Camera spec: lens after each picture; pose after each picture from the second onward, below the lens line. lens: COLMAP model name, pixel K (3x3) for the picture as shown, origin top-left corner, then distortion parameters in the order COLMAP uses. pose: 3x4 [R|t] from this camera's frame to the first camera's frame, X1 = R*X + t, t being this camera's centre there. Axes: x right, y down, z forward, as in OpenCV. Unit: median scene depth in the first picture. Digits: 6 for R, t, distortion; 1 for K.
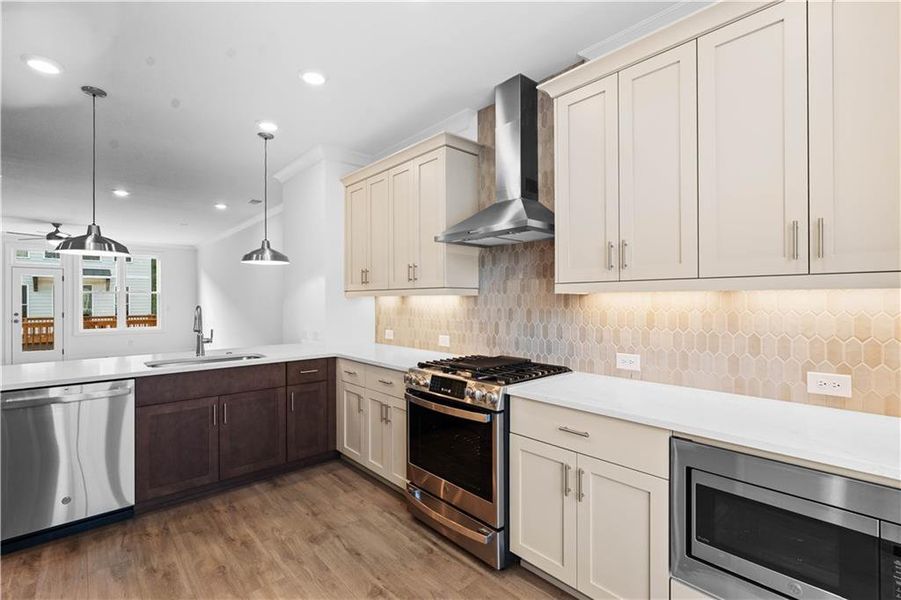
lens RADIAL K [[400.0, 0, 433.9], [0, 400.0, 290.4], [0, 0, 1]] dist [-0.011813, -0.000047]
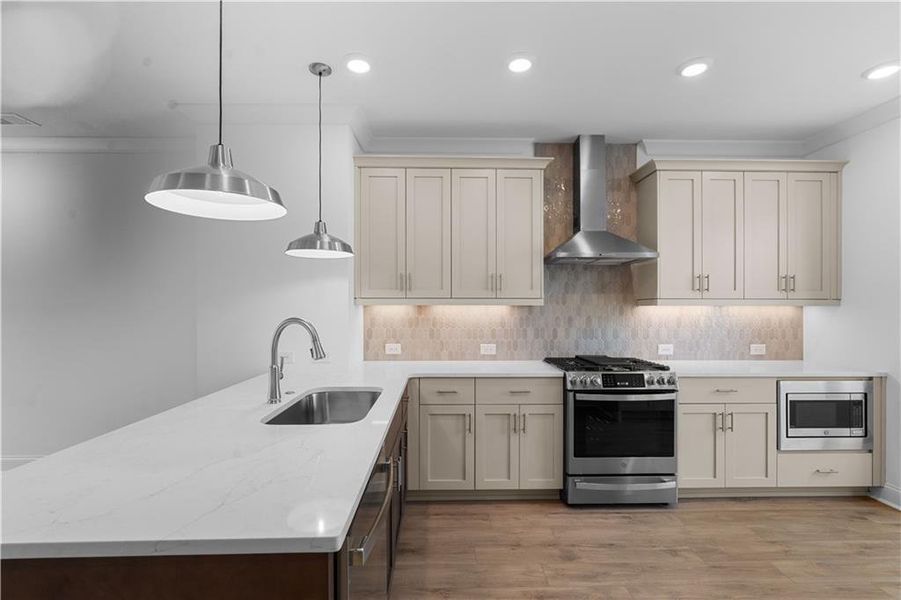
lens RADIAL K [[404.5, 0, 450.5], [0, 404.5, 300.0], [0, 0, 1]] dist [-0.012820, 0.000194]
pose [[0.658446, 0.022298, 0.752297, -1.032590], [-0.021386, 0.999712, -0.010914, 0.015842], [-0.752324, -0.008902, 0.658733, 0.483649]]
